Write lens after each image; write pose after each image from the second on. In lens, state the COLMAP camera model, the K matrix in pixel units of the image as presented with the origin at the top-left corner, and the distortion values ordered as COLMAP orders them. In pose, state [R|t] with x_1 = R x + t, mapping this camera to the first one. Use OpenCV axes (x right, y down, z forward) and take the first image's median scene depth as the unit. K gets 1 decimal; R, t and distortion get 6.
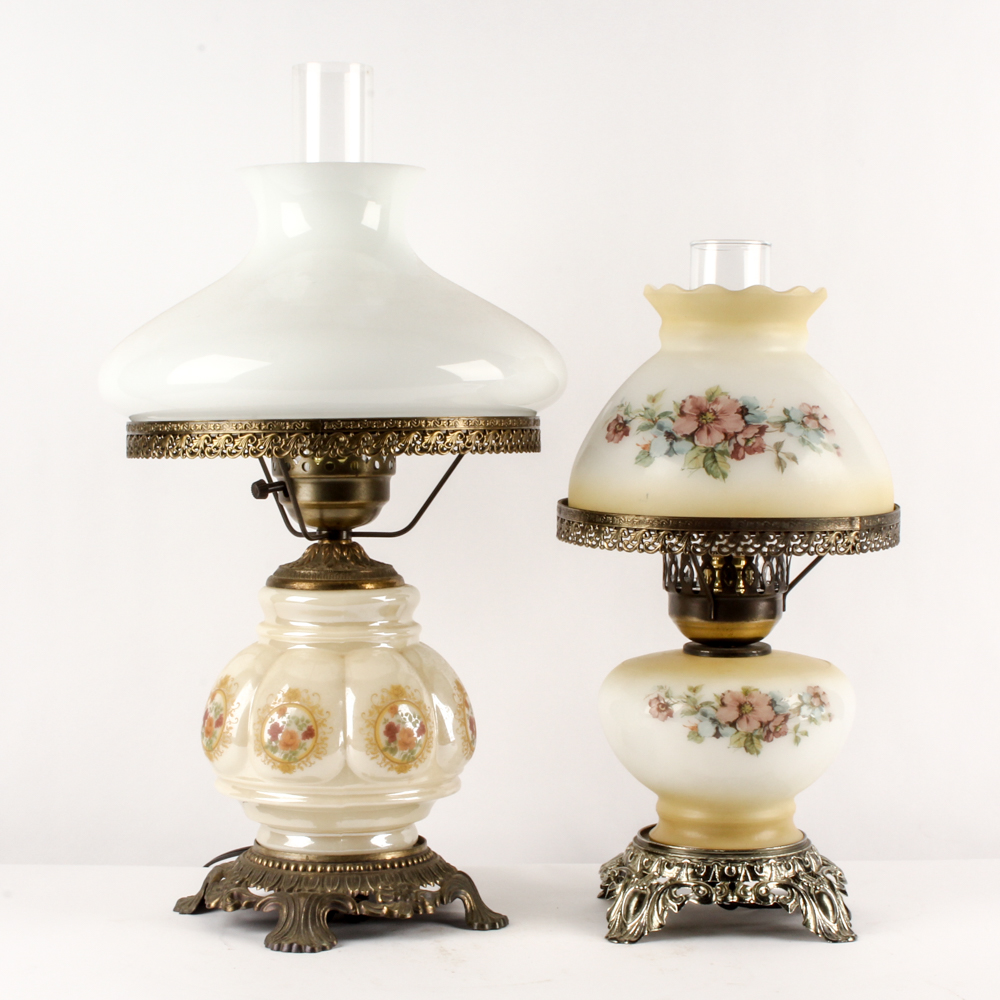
lens RADIAL K [[2440.3, 0, 500.0], [0, 2440.3, 500.0], [0, 0, 1]] dist [-0.078682, 0.008203]
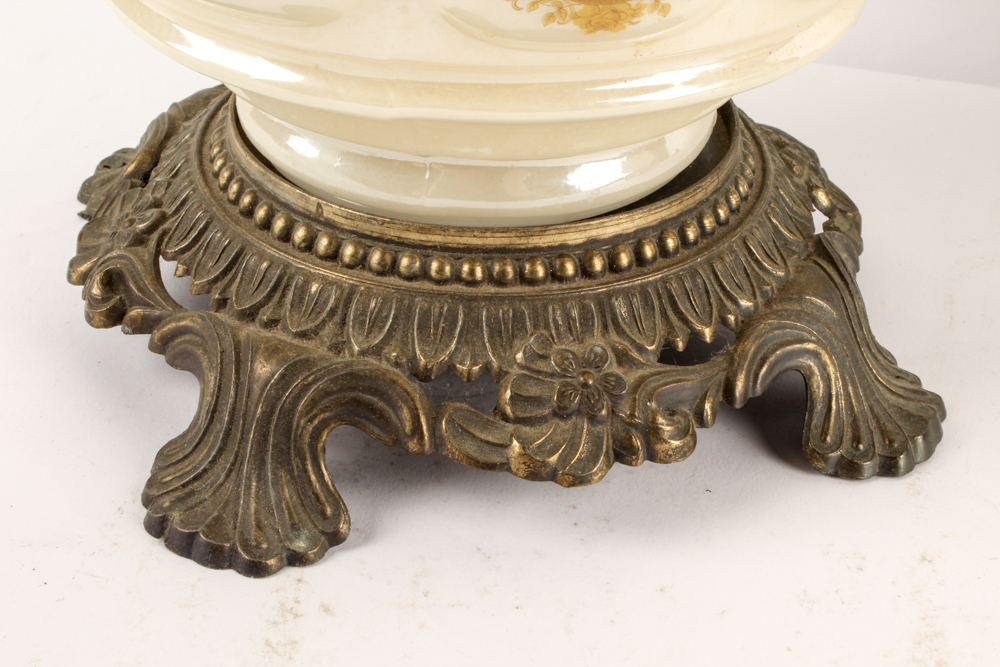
lens RADIAL K [[1805.8, 0, 454.4], [0, 1805.8, 333.0], [0, 0, 1]] dist [-0.011797, -0.012442]
pose [[0.949931, 0.182719, -0.253467, 0.000107], [-0.027421, 0.856816, 0.514892, 0.039587], [0.311255, -0.482161, 0.818926, 0.814985]]
